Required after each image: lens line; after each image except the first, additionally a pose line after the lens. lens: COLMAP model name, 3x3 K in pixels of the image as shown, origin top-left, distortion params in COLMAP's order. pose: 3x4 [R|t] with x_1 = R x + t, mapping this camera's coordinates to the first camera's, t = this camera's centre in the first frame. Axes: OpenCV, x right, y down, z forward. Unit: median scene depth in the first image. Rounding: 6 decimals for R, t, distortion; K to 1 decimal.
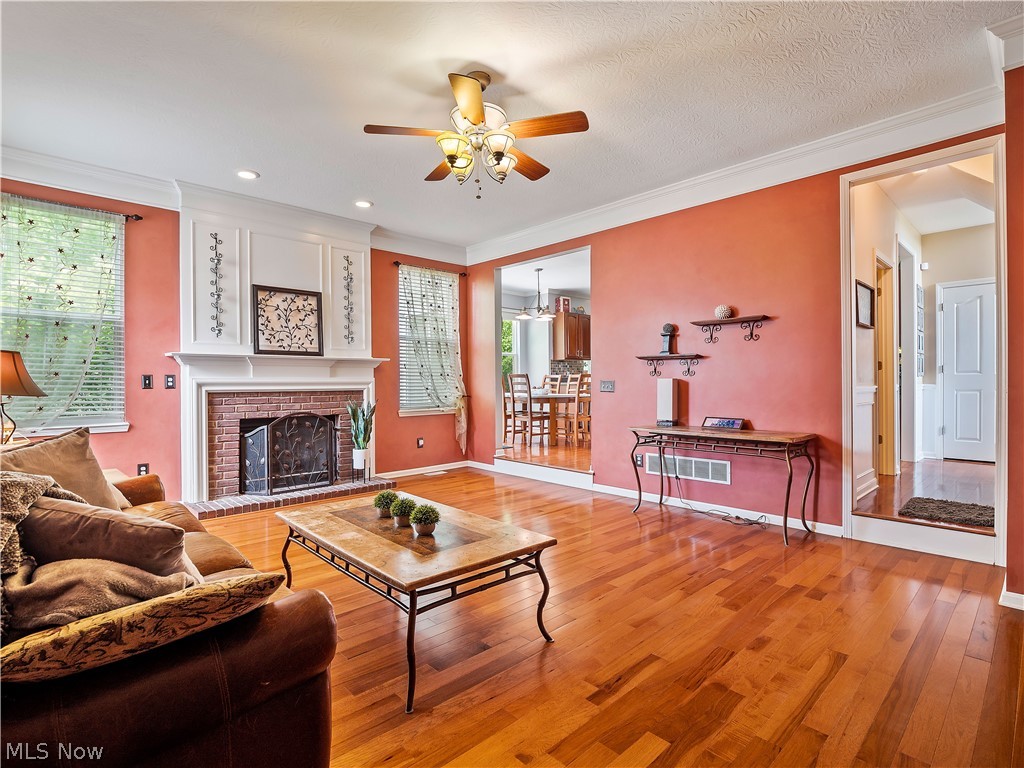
lens RADIAL K [[505.1, 0, 504.5], [0, 505.1, 382.4], [0, 0, 1]] dist [-0.007559, -0.002348]
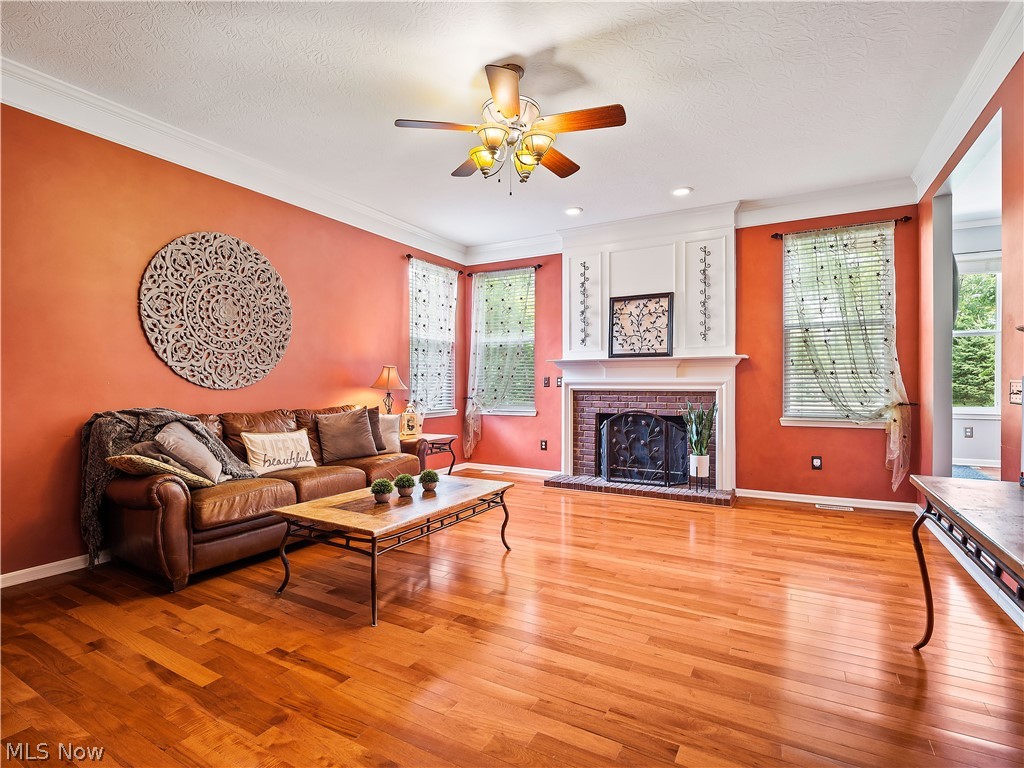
lens RADIAL K [[505.1, 0, 505.1], [0, 505.1, 385.0], [0, 0, 1]] dist [-0.007559, -0.002348]
pose [[0.301033, 0.007229, -0.953586, 0.527486], [-0.001531, 0.999974, 0.007098, -0.002131], [0.953613, -0.000677, 0.301036, 0.417318]]
